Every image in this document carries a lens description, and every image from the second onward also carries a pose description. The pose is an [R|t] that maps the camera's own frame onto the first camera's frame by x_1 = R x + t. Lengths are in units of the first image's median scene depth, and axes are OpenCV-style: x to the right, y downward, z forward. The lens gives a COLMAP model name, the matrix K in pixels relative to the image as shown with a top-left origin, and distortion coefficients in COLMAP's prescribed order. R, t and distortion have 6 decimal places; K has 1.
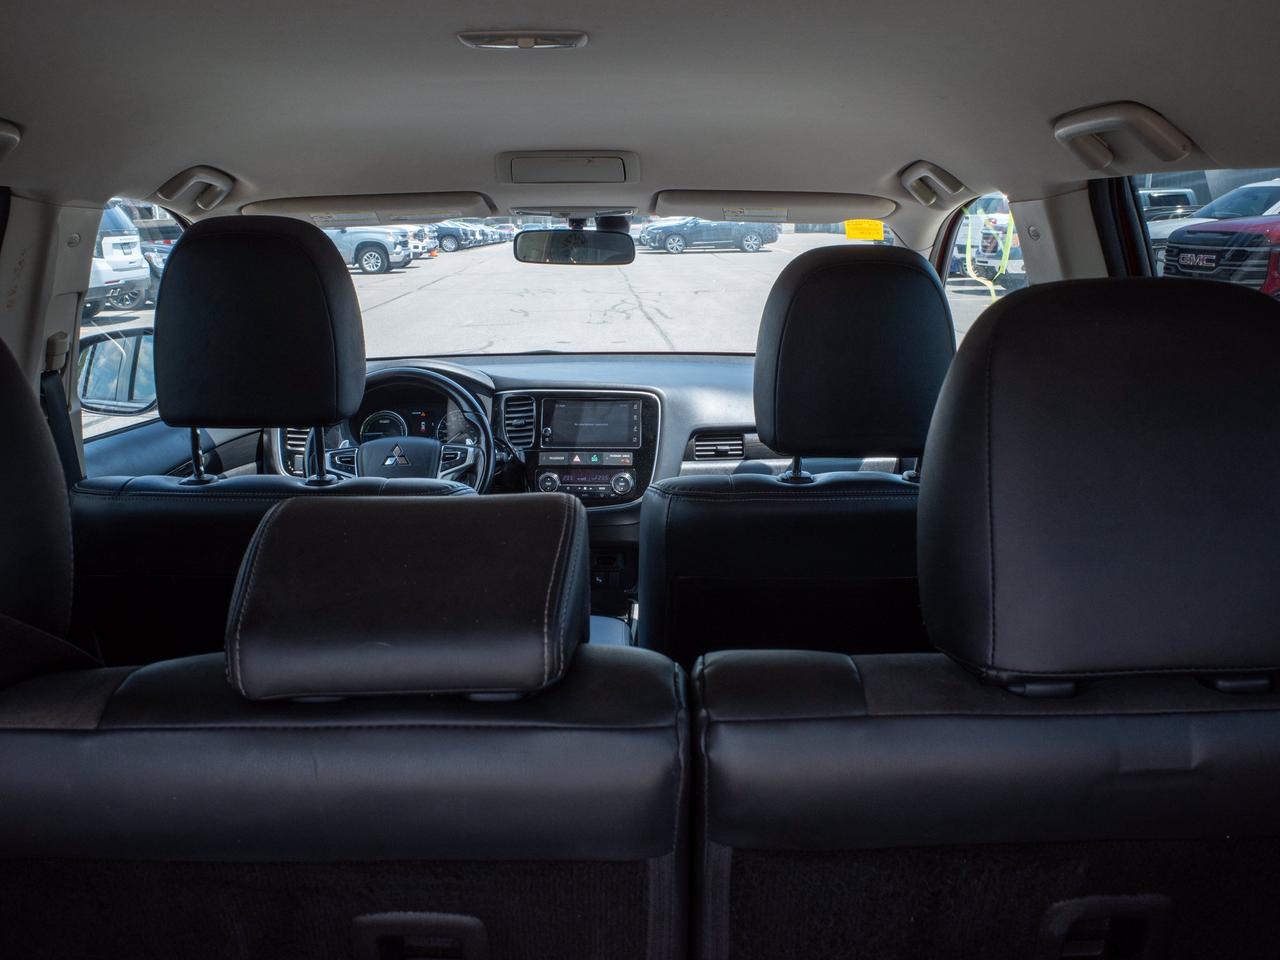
lens RADIAL K [[1157.1, 0, 625.4], [0, 1157.1, 482.3], [0, 0, 1]] dist [-0.040432, -0.003333]
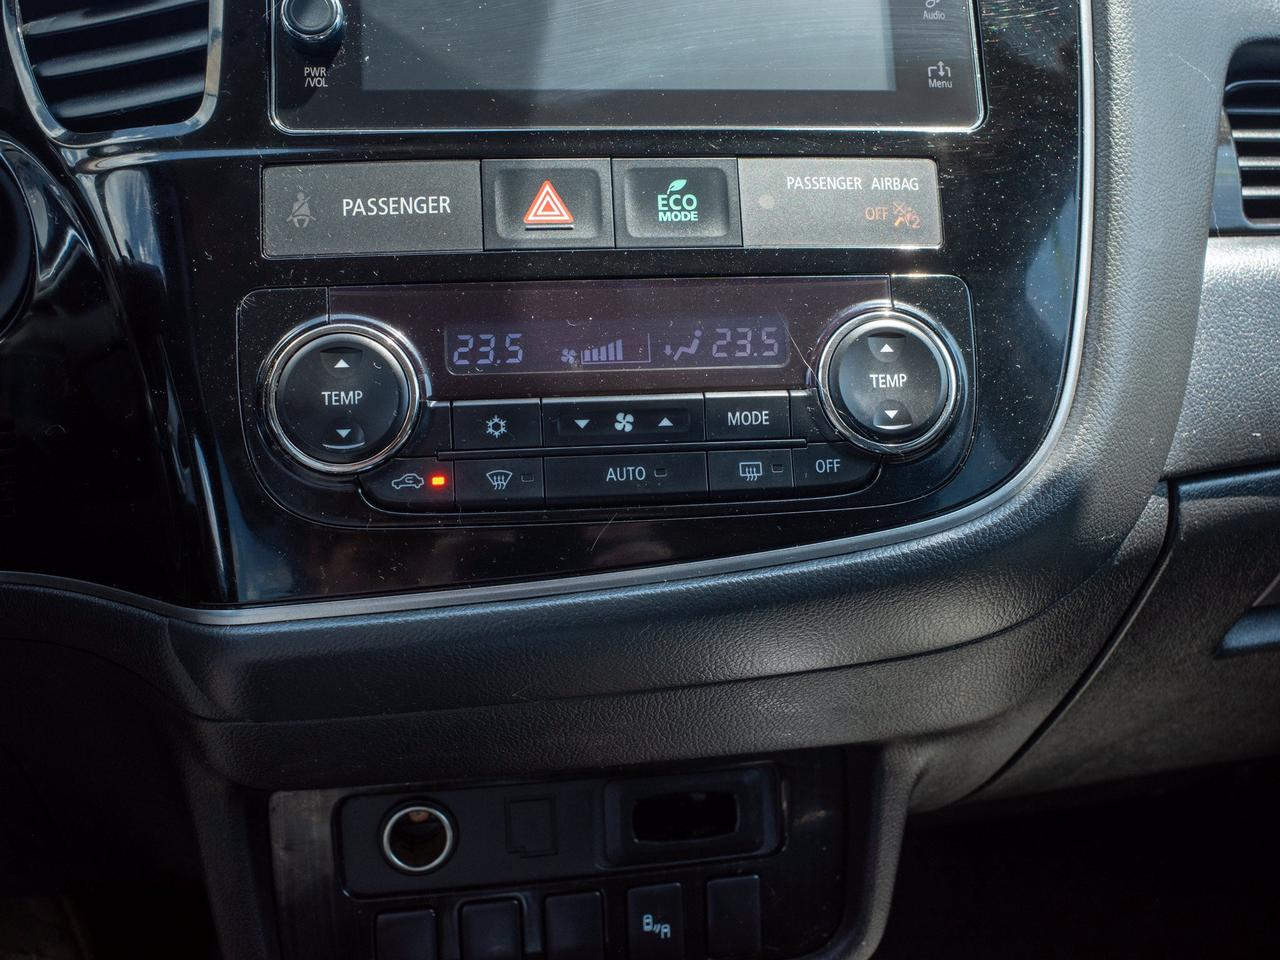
lens RADIAL K [[1147.1, 0, 637.4], [0, 1147.1, 507.3], [0, 0, 1]] dist [-0.031170, 0.017604]
pose [[0.984562, -0.048164, 0.168279, -0.055629], [0.036637, 0.996807, 0.070943, 0.005557], [-0.171158, -0.063683, 0.983183, 0.858622]]
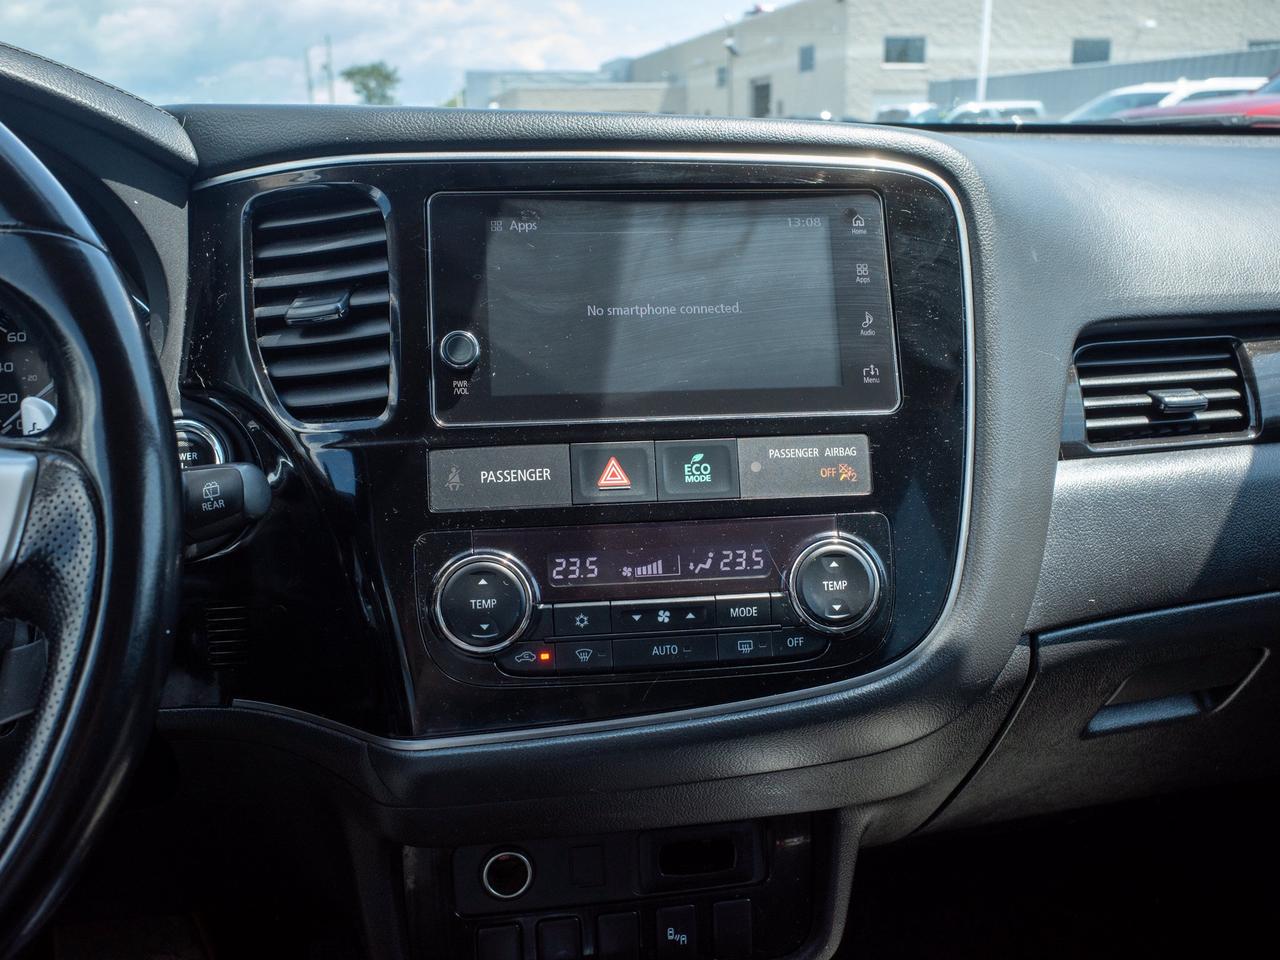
lens RADIAL K [[1150.6, 0, 634.0], [0, 1150.6, 502.3], [0, 0, 1]] dist [-0.065615, 0.064627]
pose [[0.983853, -0.049239, 0.172071, -0.073831], [0.037576, 0.996811, 0.070392, -0.029649], [-0.174989, -0.062790, 0.982566, 0.790523]]
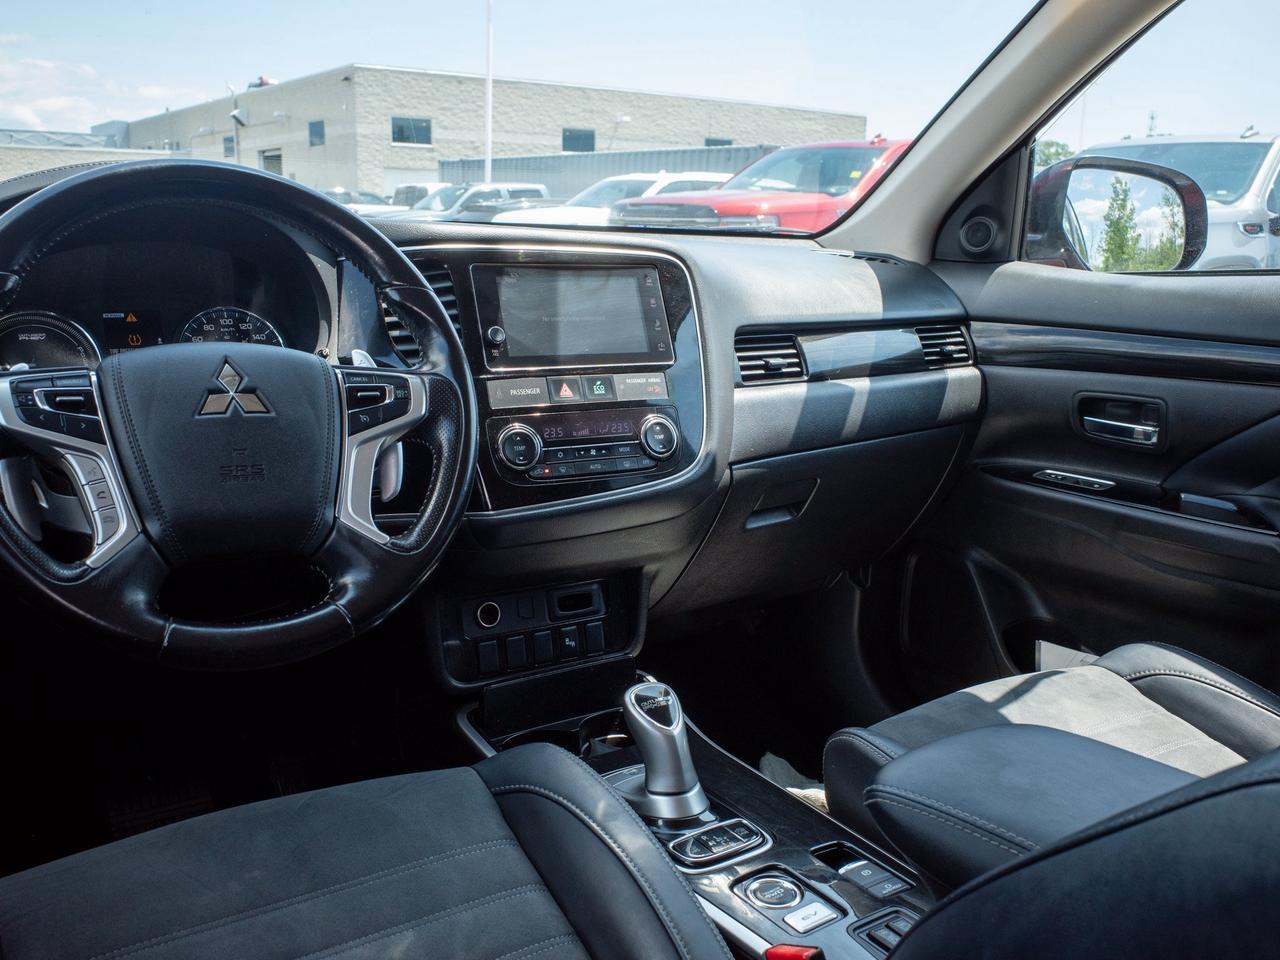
lens RADIAL K [[1150.6, 0, 618.9], [0, 1150.6, 494.8], [0, 0, 1]] dist [-0.065615, 0.064627]
pose [[0.835772, -0.093102, 0.541125, -0.275811], [0.090779, 0.995387, 0.031050, 0.008816], [-0.541520, 0.023172, 0.840369, 0.598214]]
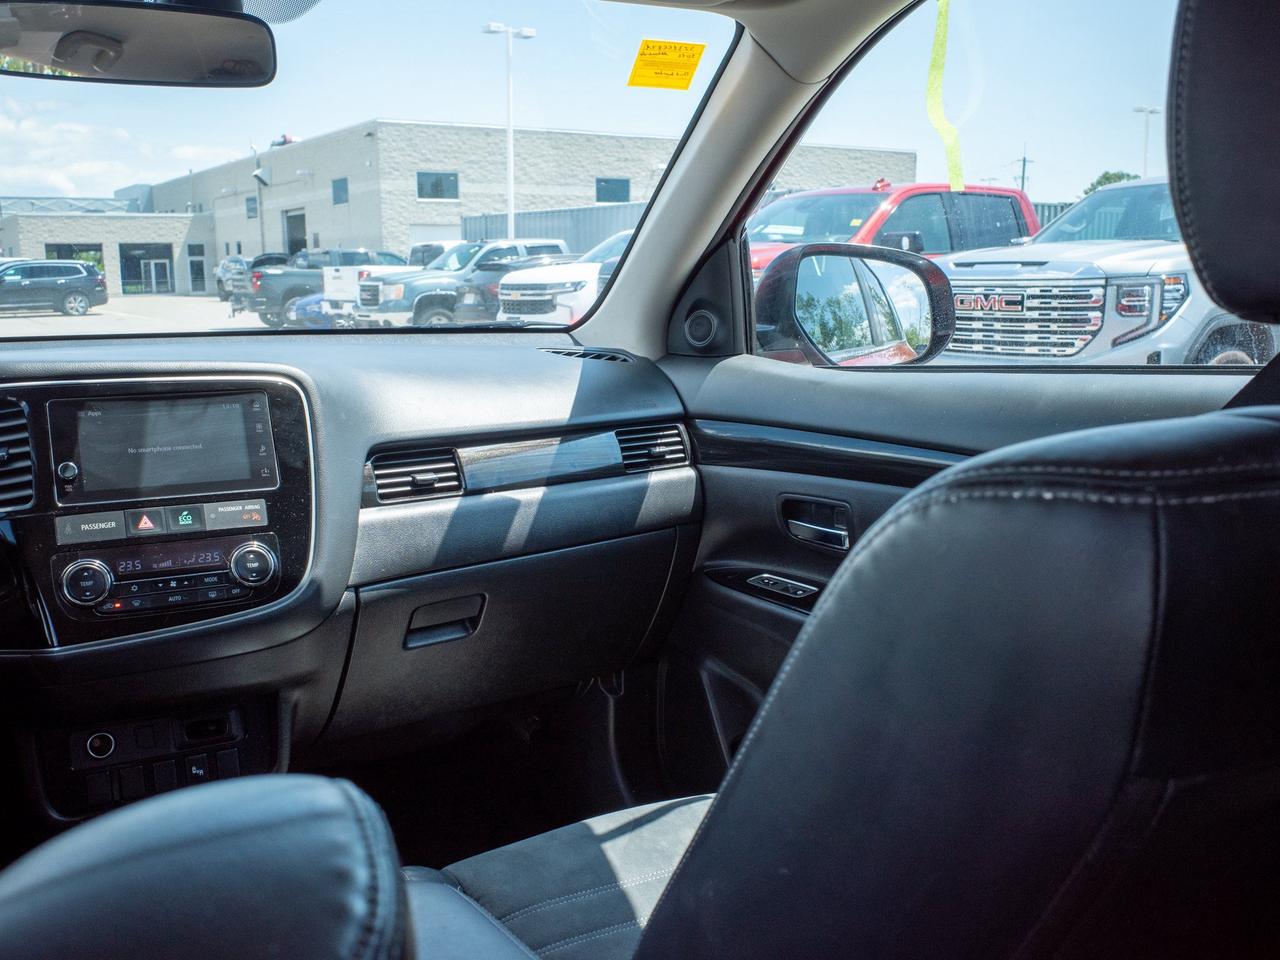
lens RADIAL K [[1221.7, 0, 628.5], [0, 1221.7, 491.2], [0, 0, 1]] dist [-0.030007, 0.000000]
pose [[0.855765, -0.084003, 0.510499, -0.123373], [0.114375, 0.993034, -0.028326, 0.002999], [-0.504563, 0.082629, 0.859412, 0.479024]]
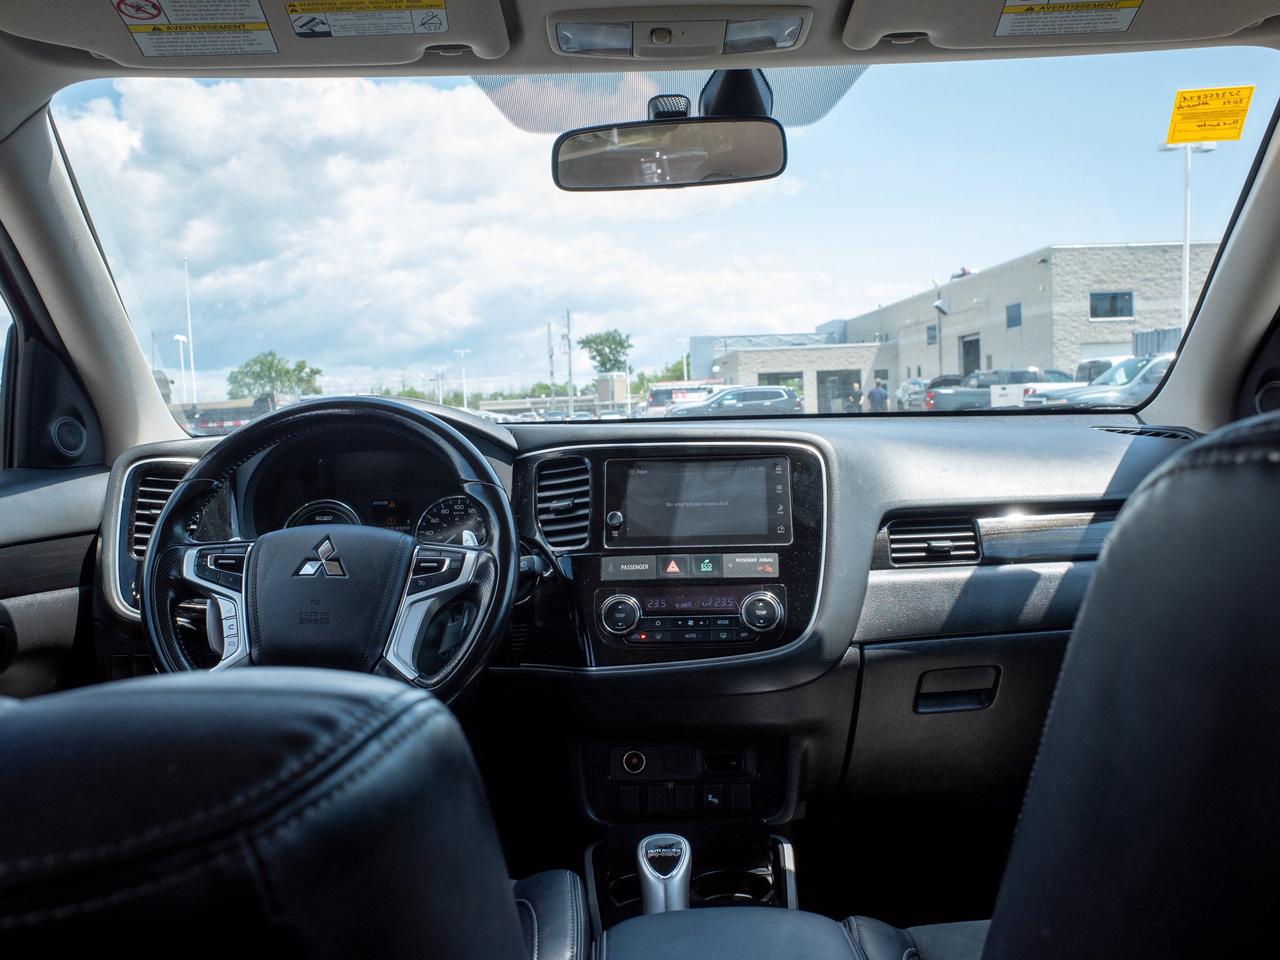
lens RADIAL K [[1150.6, 0, 639.6], [0, 1150.6, 488.8], [0, 0, 1]] dist [-0.065615, 0.064627]
pose [[0.999800, -0.019431, -0.004830, -0.053655], [0.018406, 0.986902, -0.160267, 0.028000], [0.007881, 0.160146, 0.987062, 0.473310]]
